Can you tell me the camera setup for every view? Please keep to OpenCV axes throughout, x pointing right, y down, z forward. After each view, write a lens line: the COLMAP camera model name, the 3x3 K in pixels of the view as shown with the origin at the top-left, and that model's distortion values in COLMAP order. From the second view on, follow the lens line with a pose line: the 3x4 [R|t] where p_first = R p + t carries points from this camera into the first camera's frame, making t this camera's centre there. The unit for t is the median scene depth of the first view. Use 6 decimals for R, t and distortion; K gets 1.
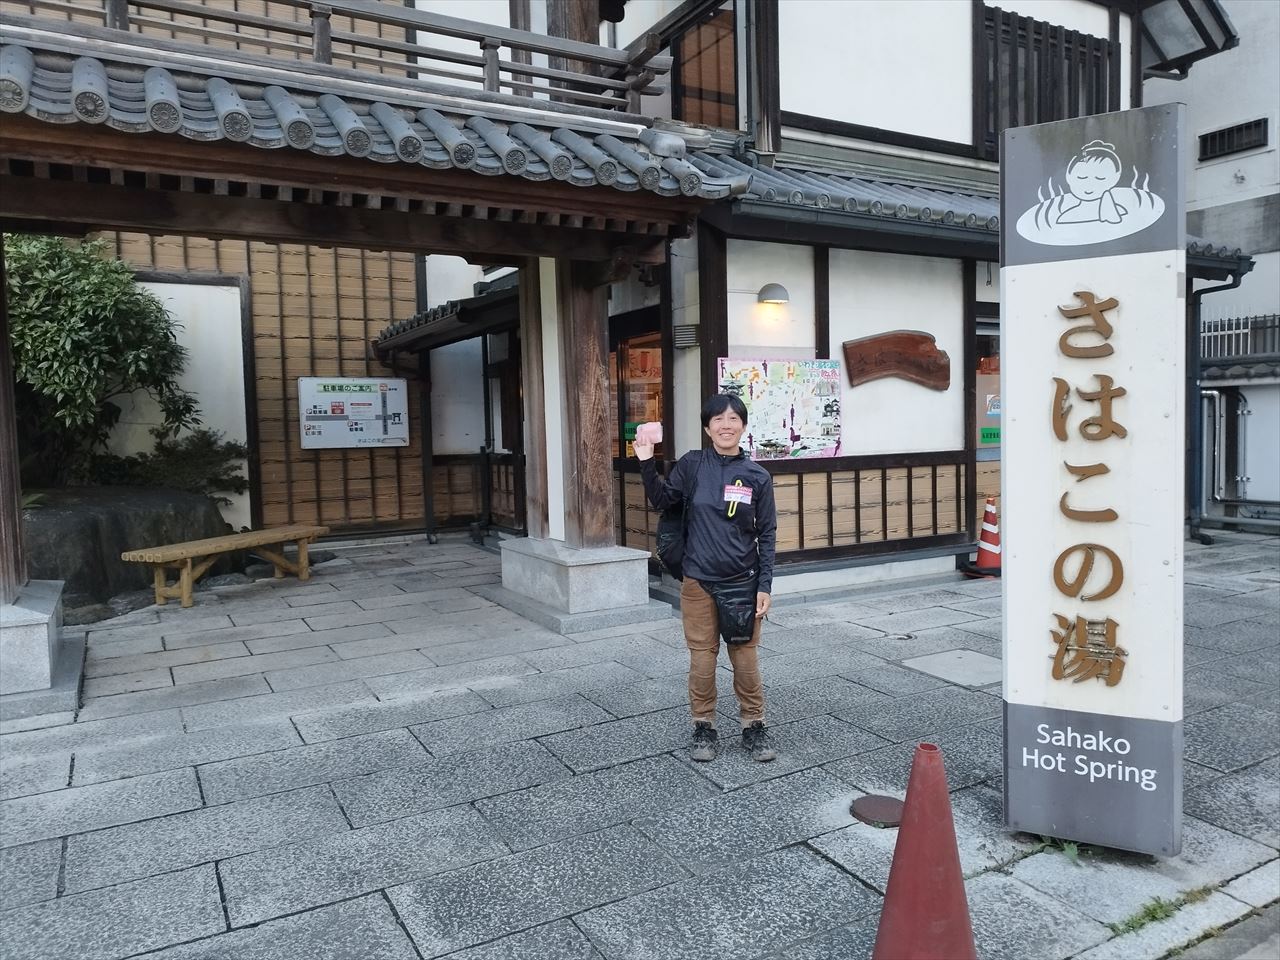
lens RADIAL K [[907.2, 0, 644.7], [0, 907.2, 488.2], [0, 0, 1]] dist [0.045093, -0.058802]
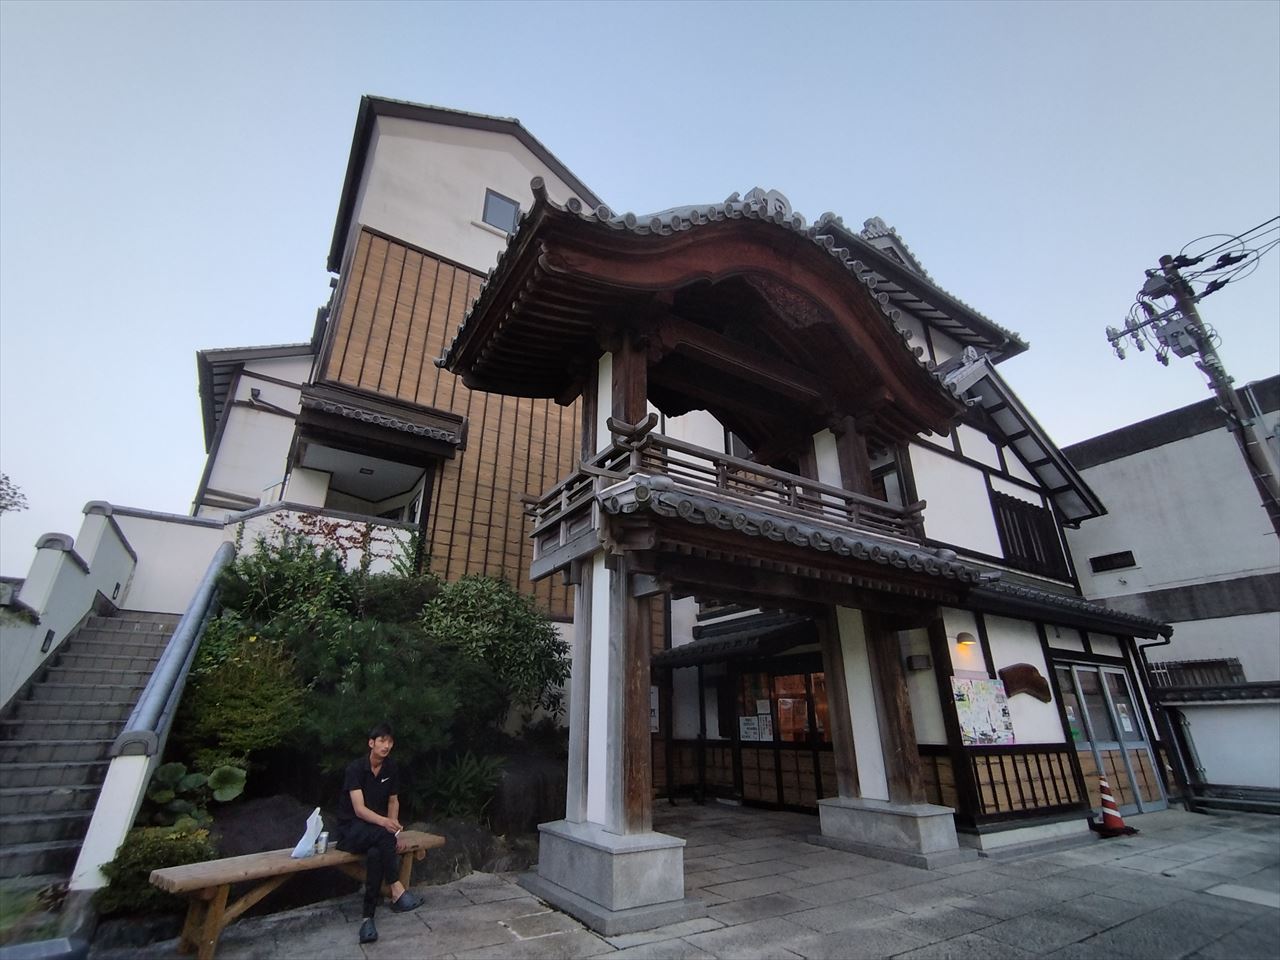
lens RADIAL K [[579.2, 0, 632.3], [0, 579.2, 488.1], [0, 0, 1]] dist [-0.008289, 0.000601]
pose [[0.998563, 0.043303, 0.031563, -0.514837], [-0.024645, 0.894161, -0.447067, 0.032081], [-0.047581, 0.445647, 0.893943, -0.056375]]
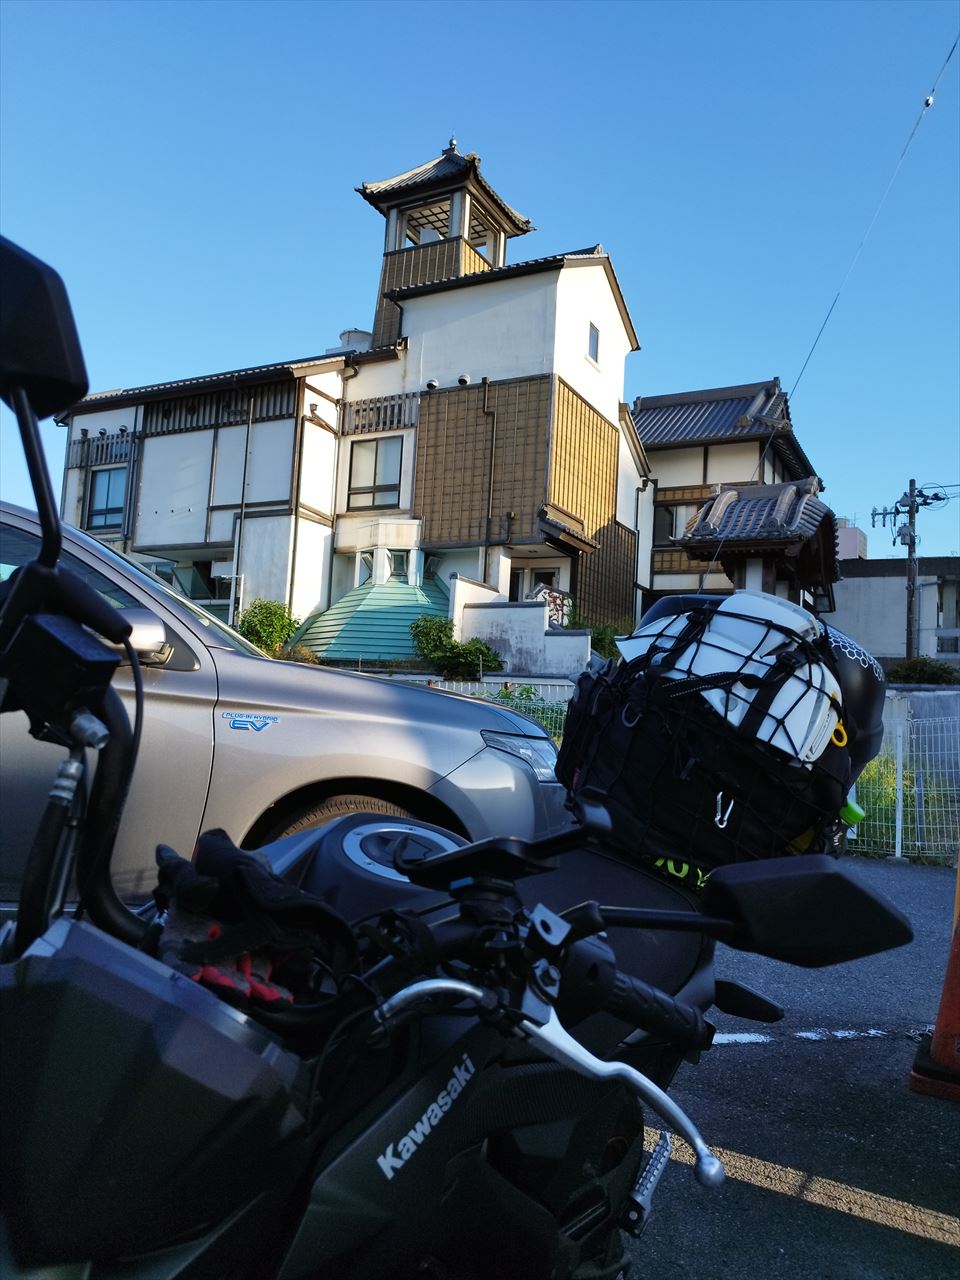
lens RADIAL K [[902.3, 0, 480.0], [0, 902.3, 640.0], [0, 0, 1]] dist [0.048974, -0.123956]
pose [[0.845432, 0.118742, 0.520716, -2.895265], [-0.037789, 0.985828, -0.163449, 0.258636], [-0.532744, 0.118508, 0.837938, -1.406838]]
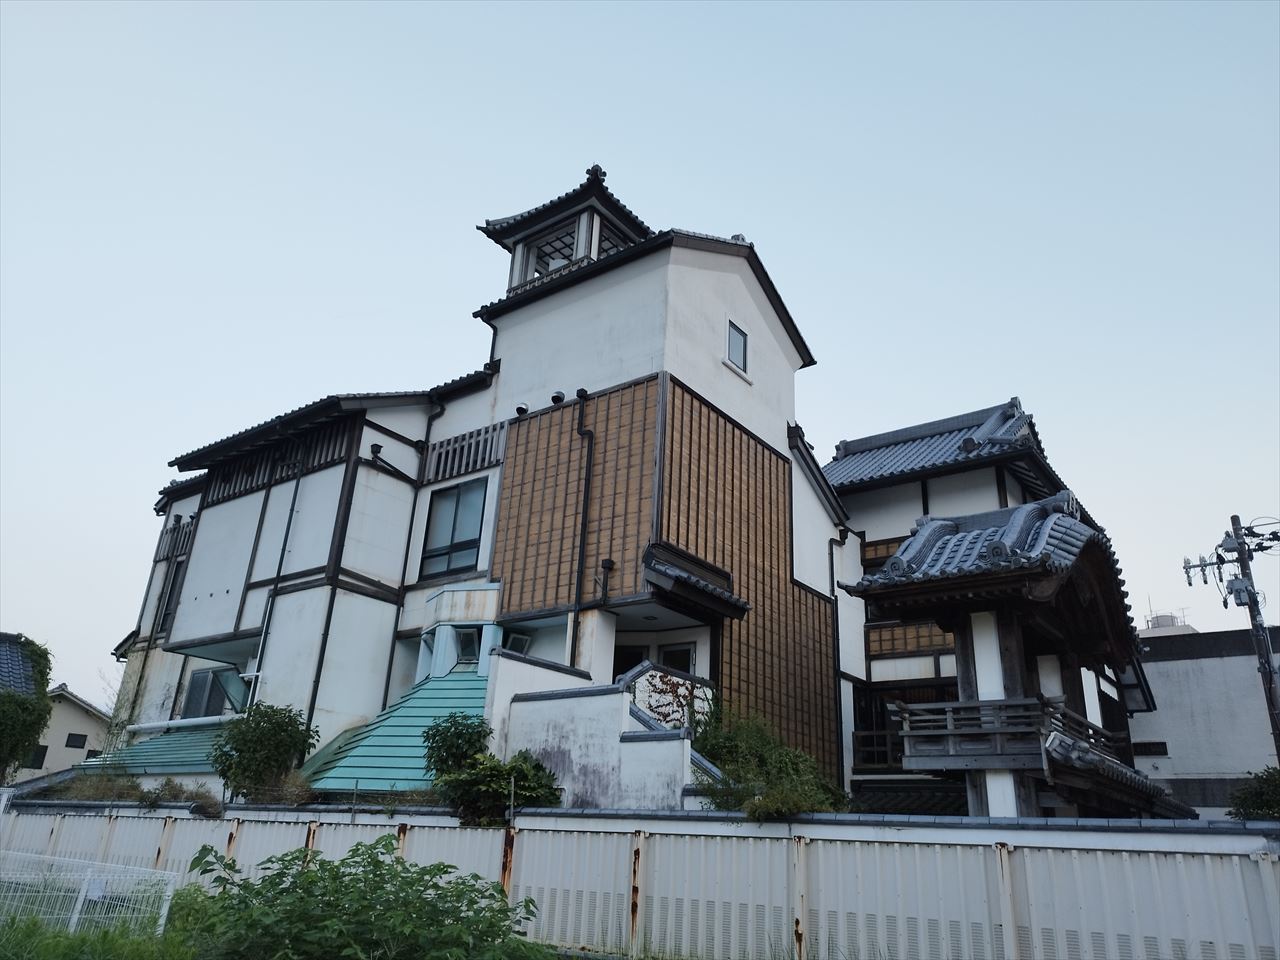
lens RADIAL K [[907.2, 0, 644.7], [0, 907.2, 488.2], [0, 0, 1]] dist [0.045093, -0.058802]
pose [[0.914984, 0.214407, 0.341810, -1.931254], [-0.042770, 0.893898, -0.446226, 0.115826], [-0.401217, 0.393671, 0.827072, -0.792689]]
